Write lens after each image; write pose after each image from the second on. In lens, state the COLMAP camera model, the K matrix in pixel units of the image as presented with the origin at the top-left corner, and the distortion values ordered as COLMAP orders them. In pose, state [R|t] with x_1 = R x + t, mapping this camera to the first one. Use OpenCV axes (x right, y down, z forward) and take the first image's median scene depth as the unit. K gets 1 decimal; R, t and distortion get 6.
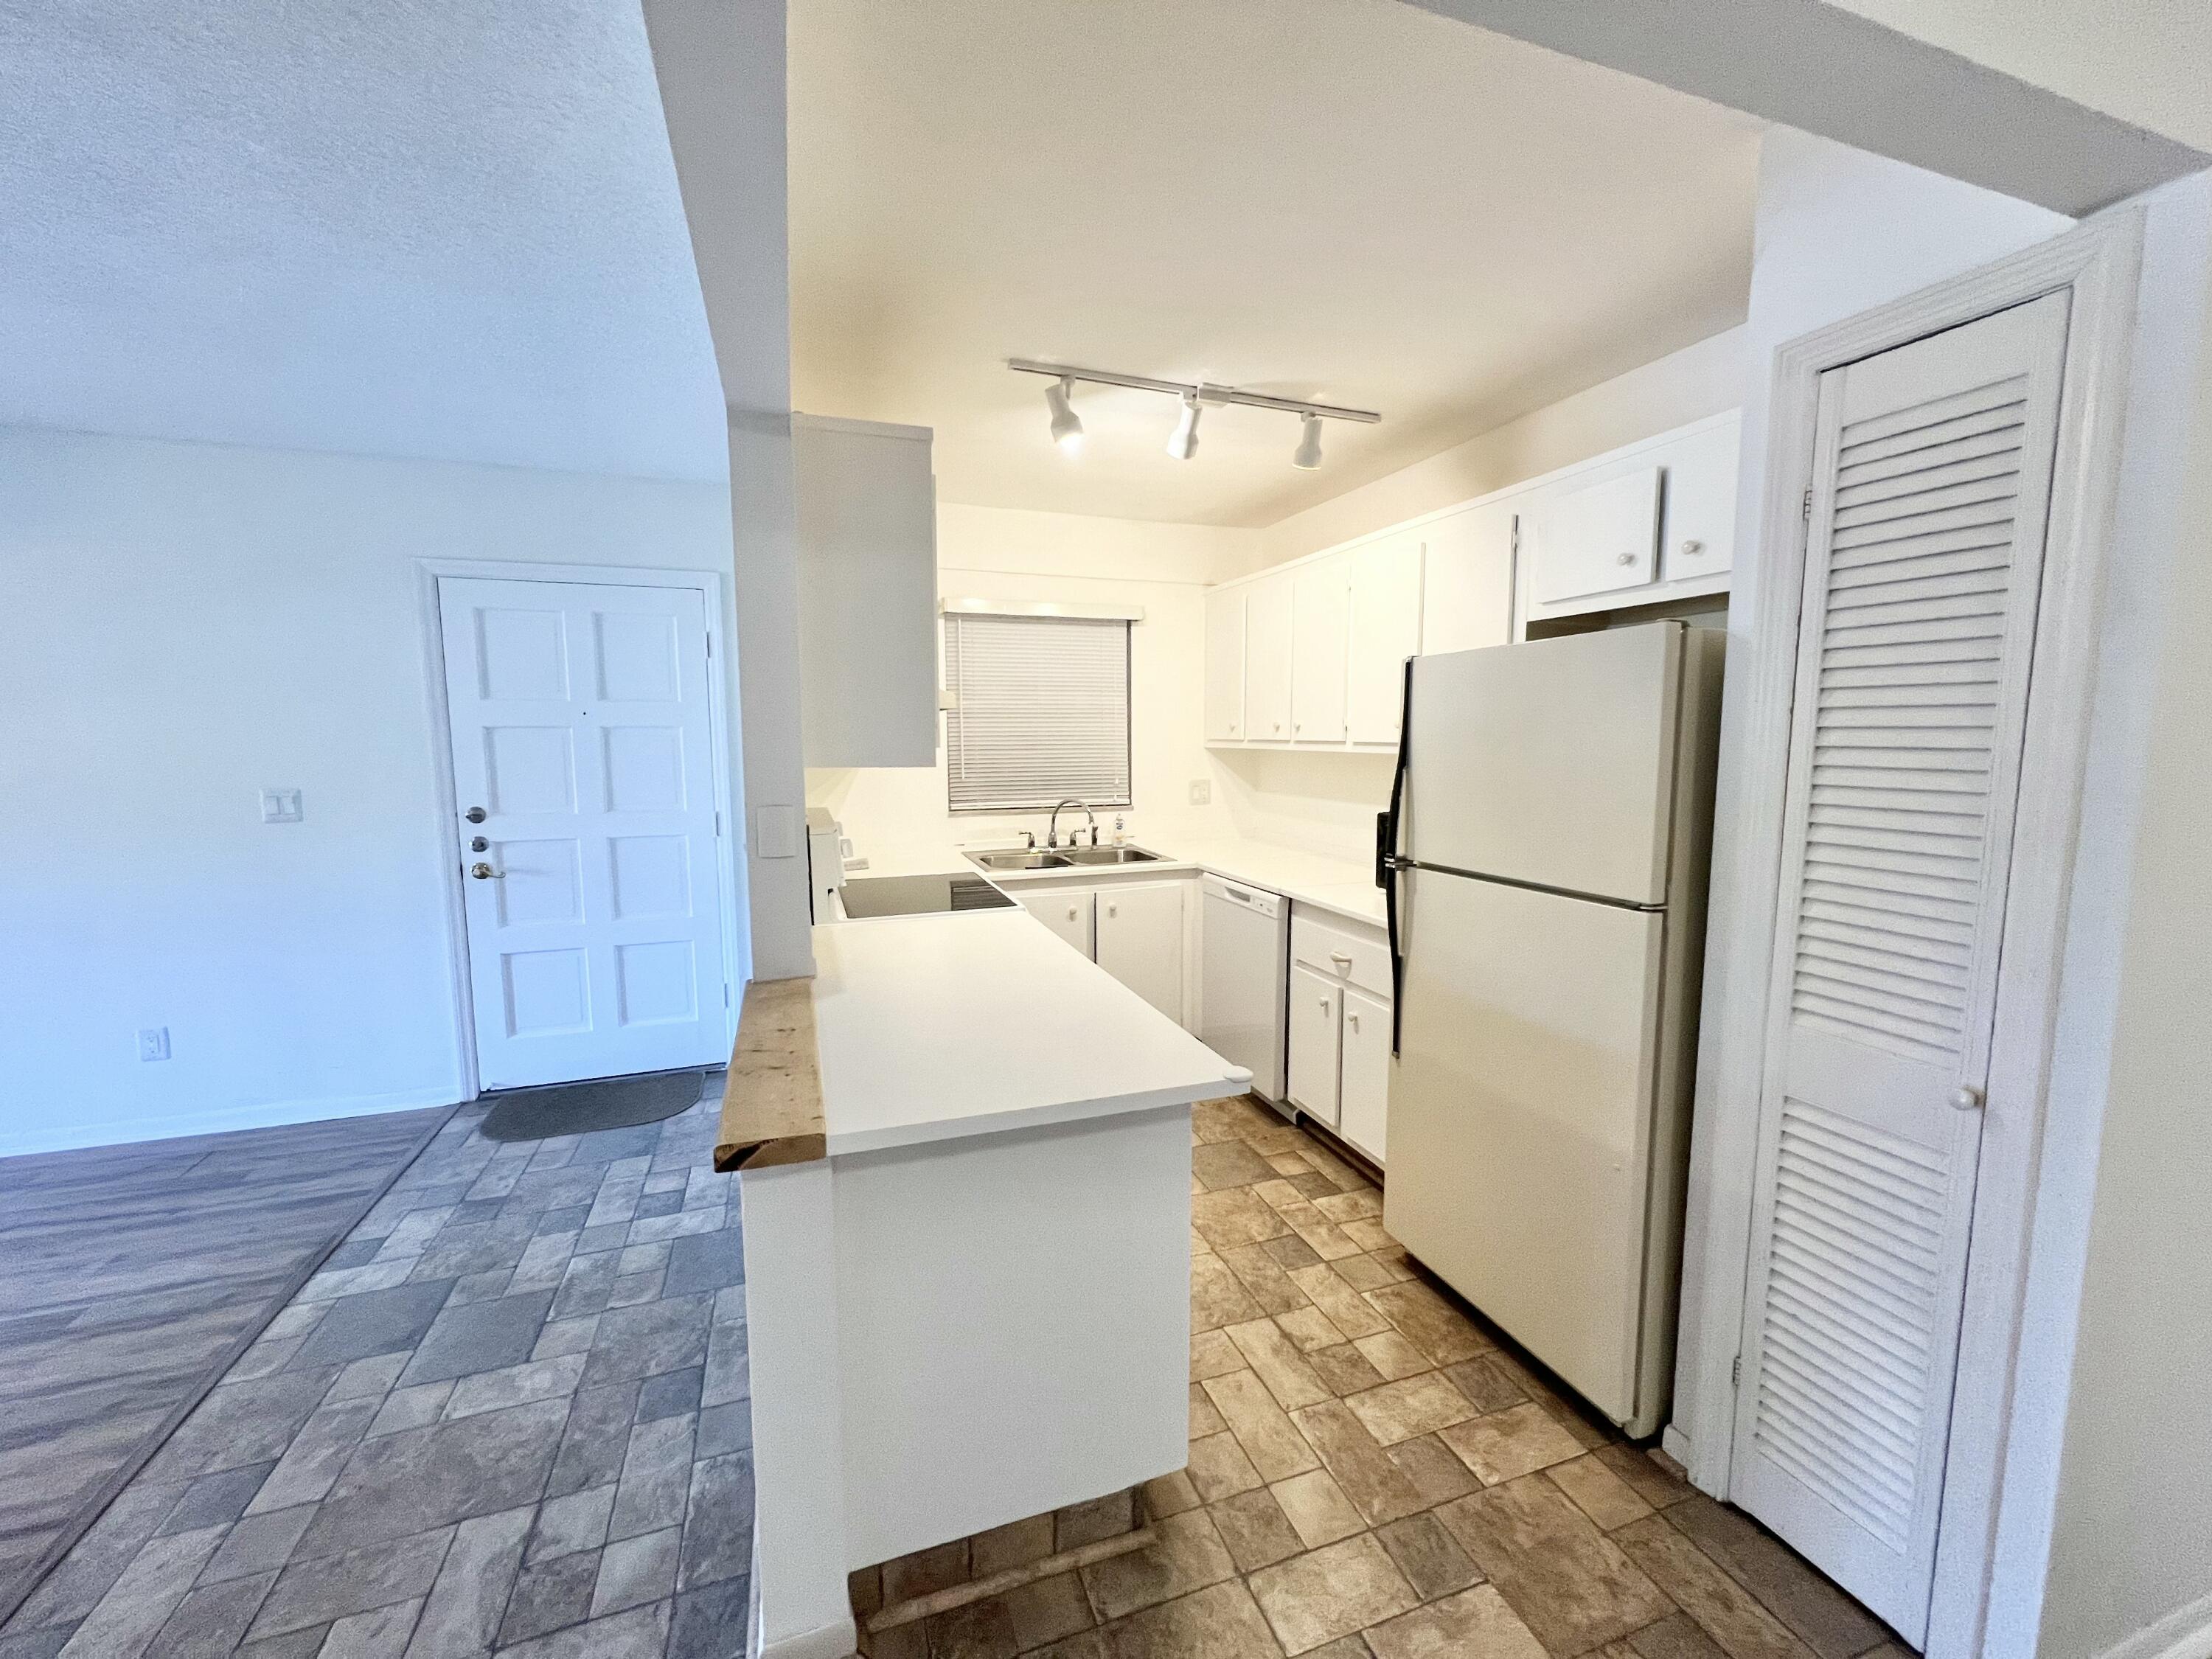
lens RADIAL K [[882.0, 0, 1100.8], [0, 882.0, 828.5], [0, 0, 1]] dist [0.000910, -0.000063]
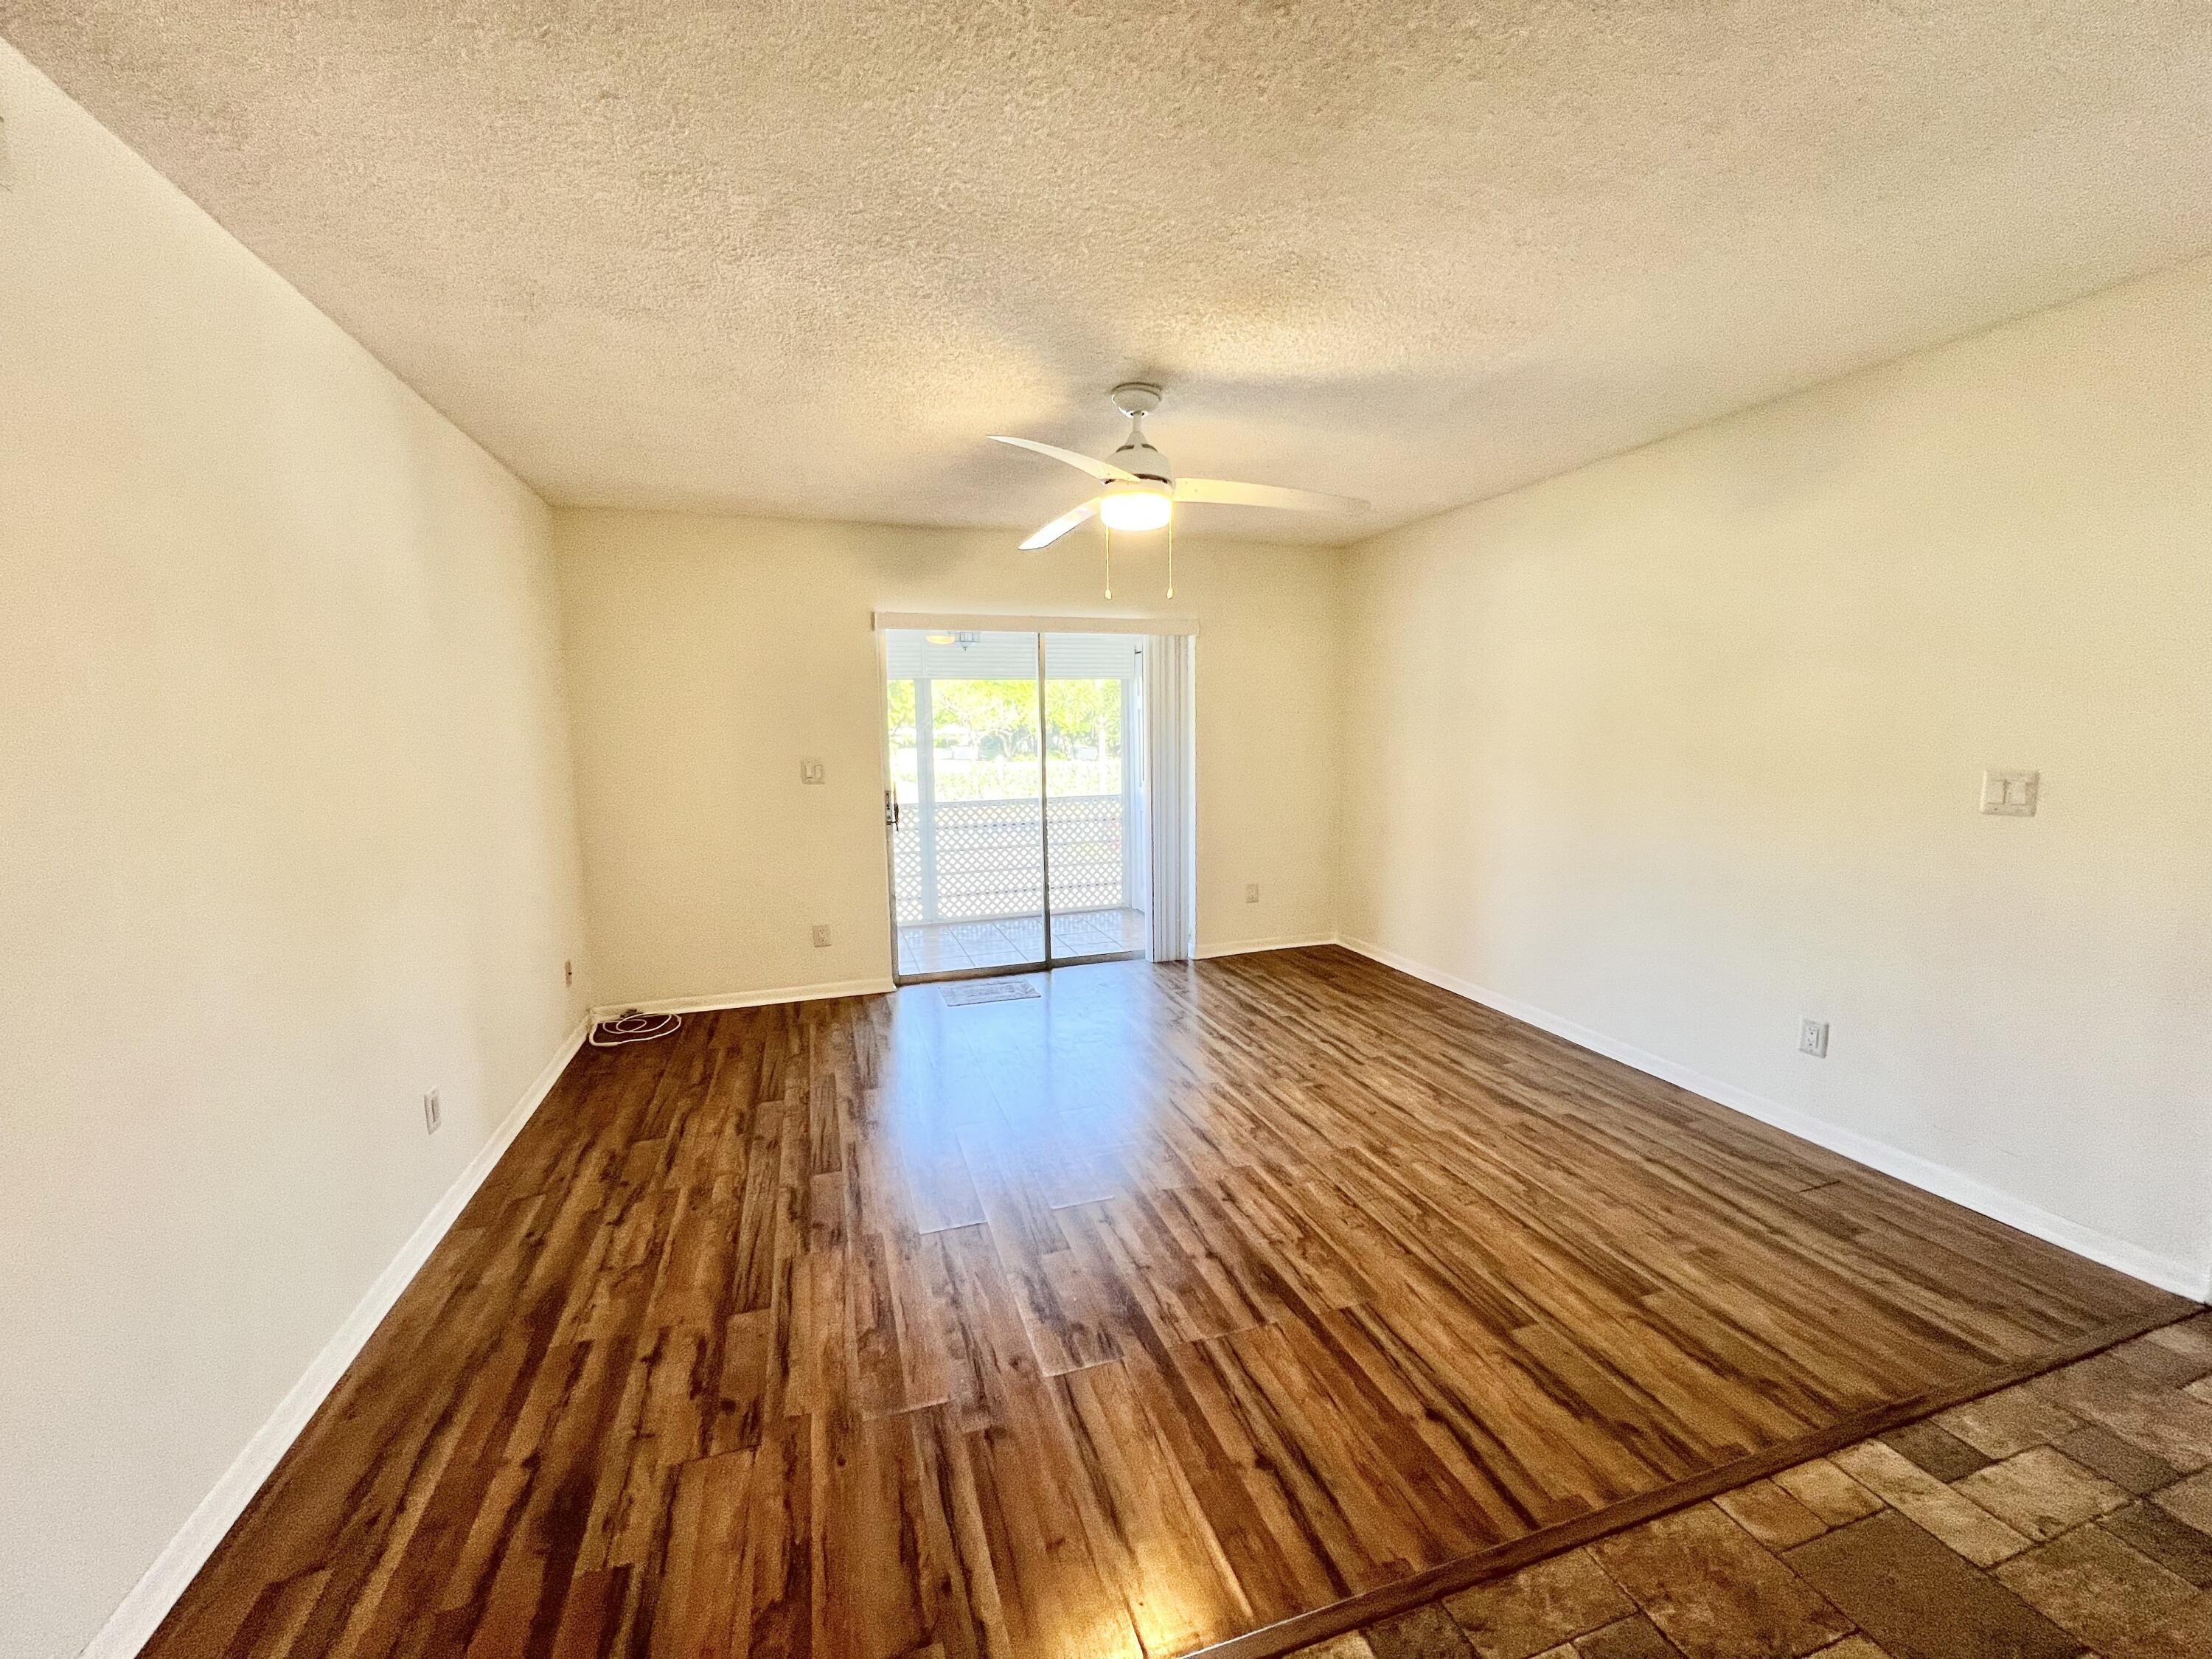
lens RADIAL K [[882.0, 0, 1100.0], [0, 882.0, 829.5], [0, 0, 1]] dist [0.000910, -0.000063]
pose [[-0.024732, 0.122733, -0.992131, -0.198960], [-0.094979, 0.987657, 0.124548, -0.018788], [0.995172, 0.097312, -0.012770, 0.302177]]
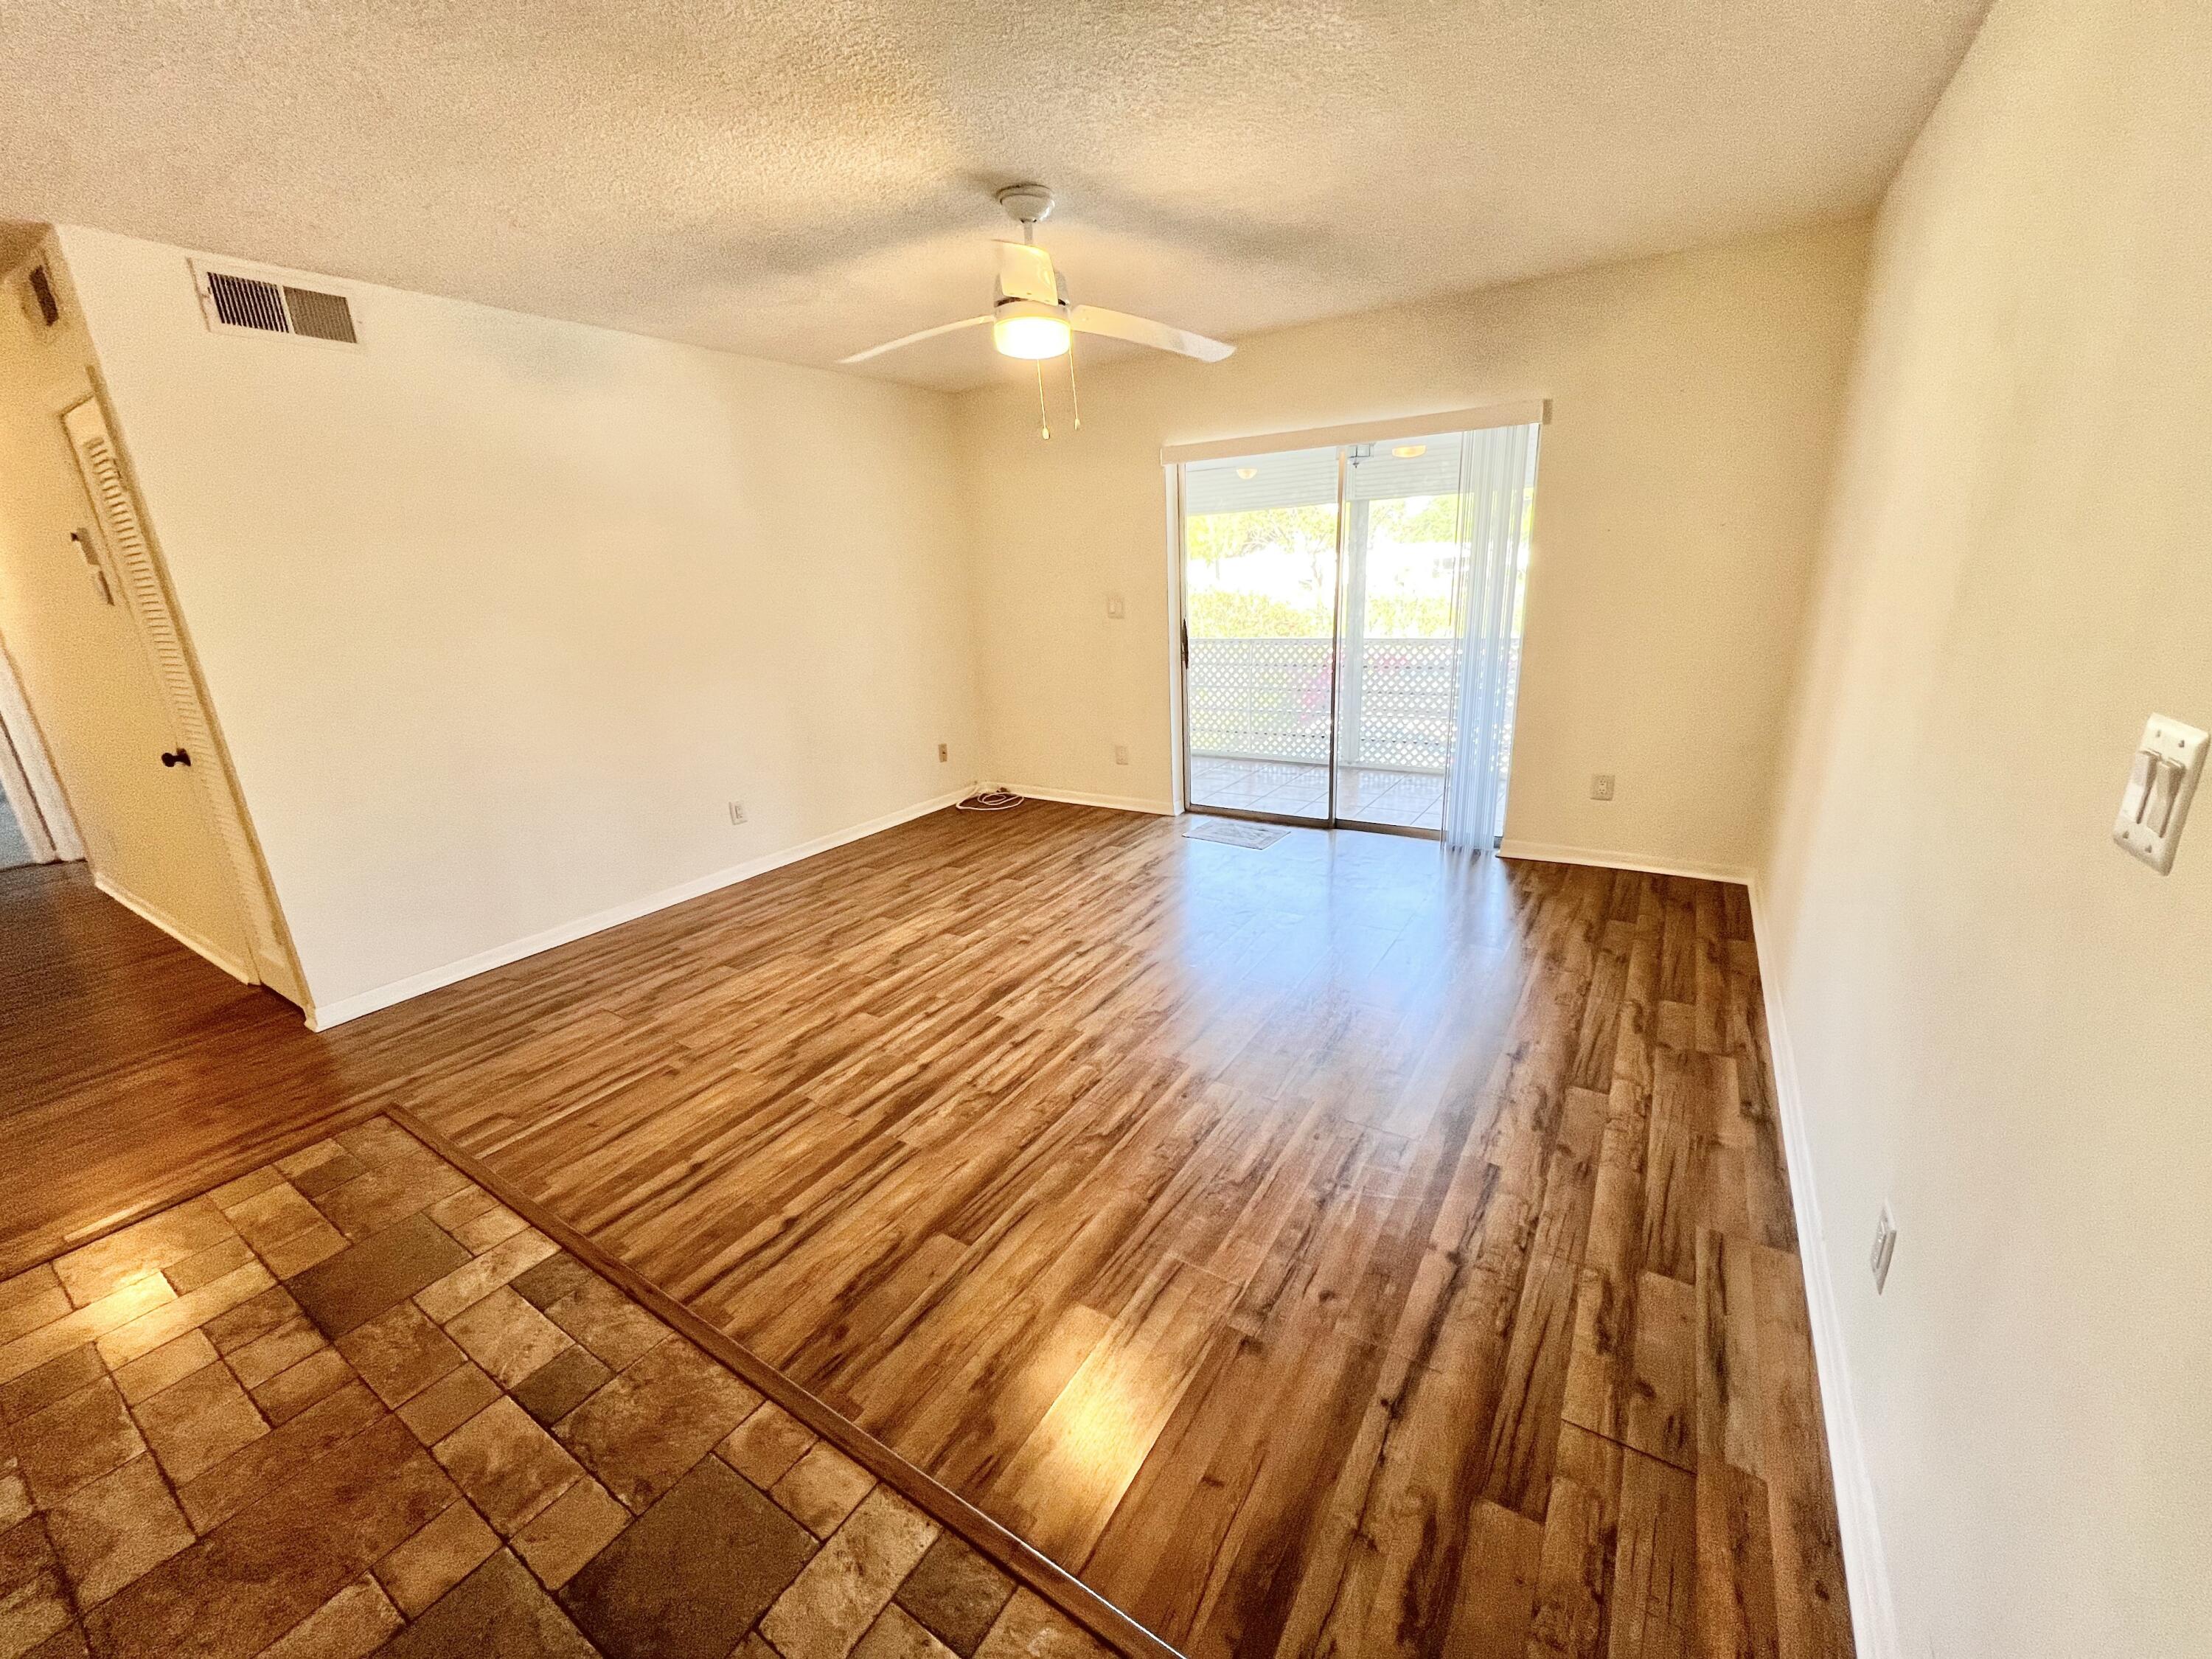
lens RADIAL K [[882.0, 0, 1100.1], [0, 882.0, 825.1], [0, 0, 1]] dist [0.000910, -0.000063]
pose [[-0.788986, 0.212964, -0.576323, -0.684000], [-0.018399, 0.929398, 0.368620, -0.130758], [0.614136, 0.301440, -0.729364, 1.252716]]
